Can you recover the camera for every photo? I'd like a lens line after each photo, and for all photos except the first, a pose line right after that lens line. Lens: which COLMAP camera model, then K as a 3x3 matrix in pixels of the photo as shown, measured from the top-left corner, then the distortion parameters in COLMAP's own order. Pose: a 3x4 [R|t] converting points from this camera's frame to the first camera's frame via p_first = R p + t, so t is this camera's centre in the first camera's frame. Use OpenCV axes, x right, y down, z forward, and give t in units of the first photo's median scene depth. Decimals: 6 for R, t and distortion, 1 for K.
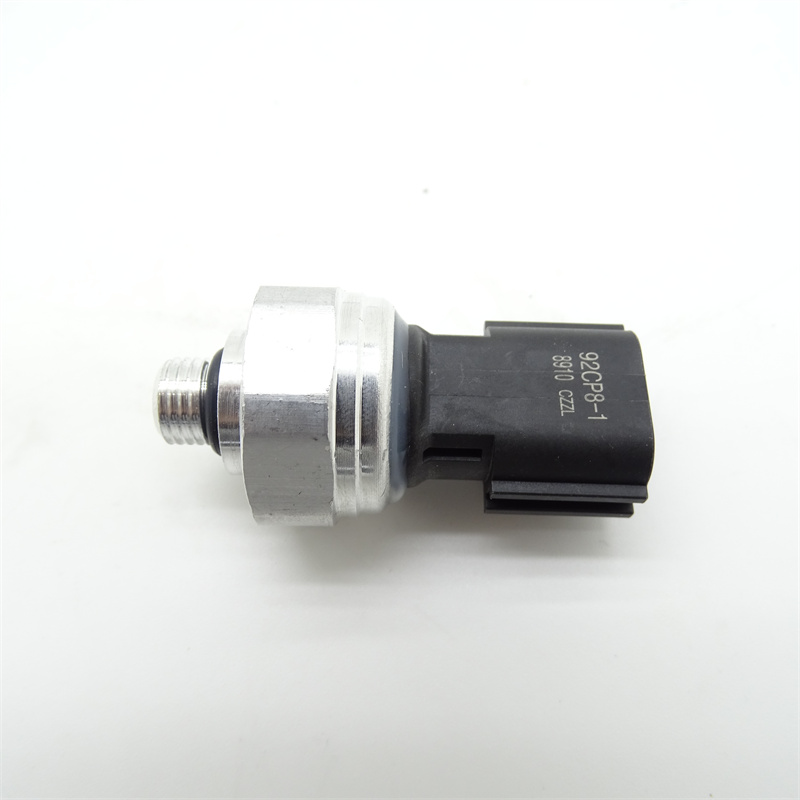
lens RADIAL K [[773.8, 0, 399.5], [0, 773.8, 401.4], [0, 0, 1]] dist [0.012760, 0.000000]
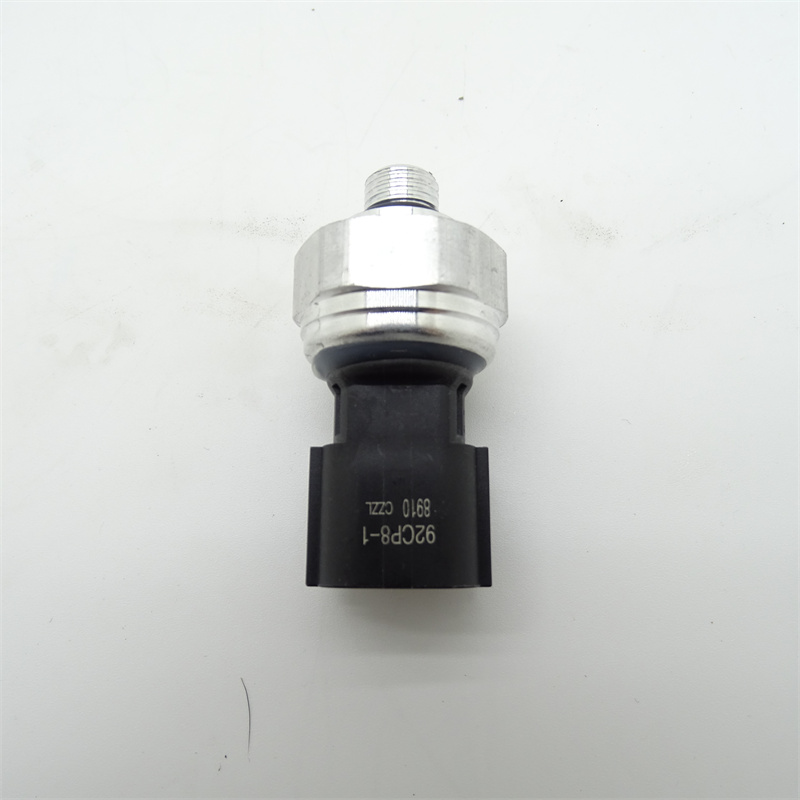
lens RADIAL K [[773.8, 0, 400.5], [0, 773.8, 398.6], [0, 0, 1]] dist [0.012760, 0.000000]
pose [[0.014160, 0.974156, -0.225430, 0.308189], [-0.877017, 0.120384, 0.465132, -0.542029], [0.480250, 0.191120, 0.856057, 0.054732]]
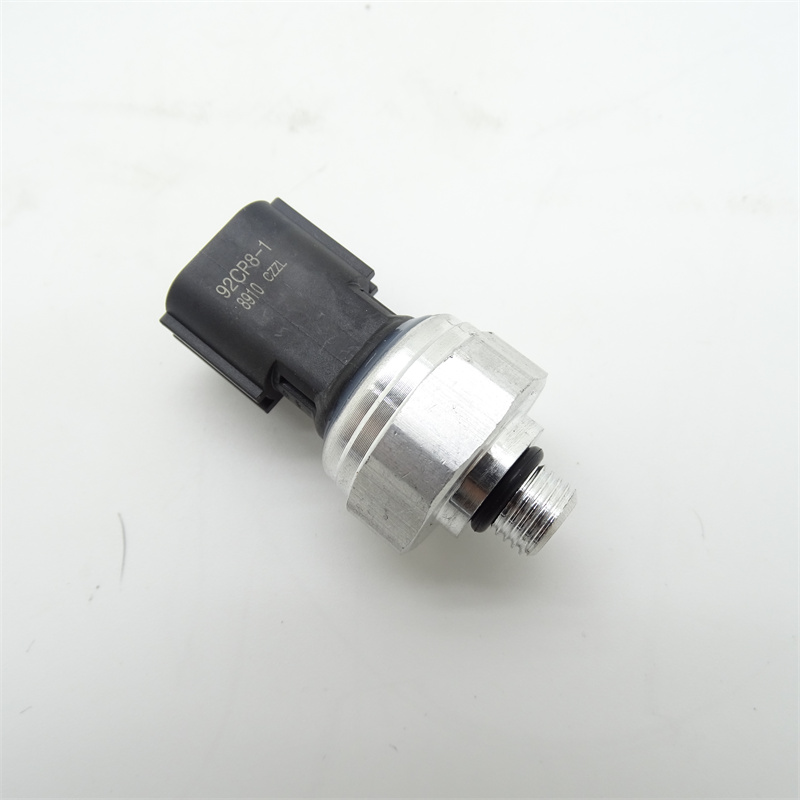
lens RADIAL K [[773.8, 0, 400.2], [0, 773.8, 400.0], [0, 0, 1]] dist [0.012760, 0.000000]
pose [[-0.776208, -0.599495, 0.195210, -0.256267], [0.574539, -0.545081, 0.610567, -0.676620], [-0.259626, 0.586083, 0.767529, 0.196986]]
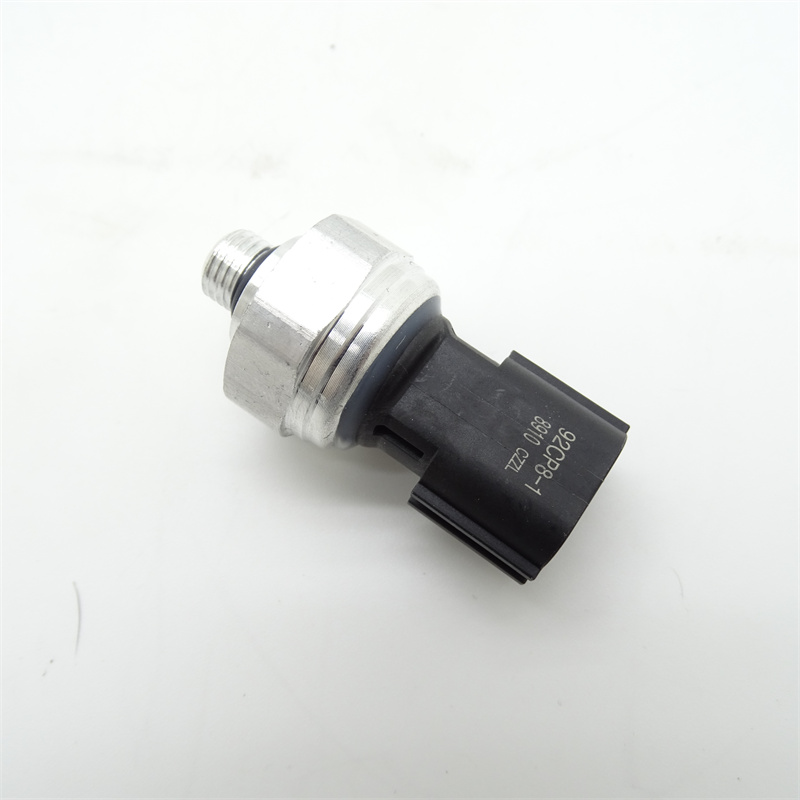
lens RADIAL K [[773.8, 0, 401.2], [0, 773.8, 399.2], [0, 0, 1]] dist [0.012760, 0.000000]
pose [[0.827698, 0.538776, -0.156956, 0.203367], [-0.515218, 0.840439, 0.167966, -0.160127], [0.222409, -0.058159, 0.973217, -0.038709]]
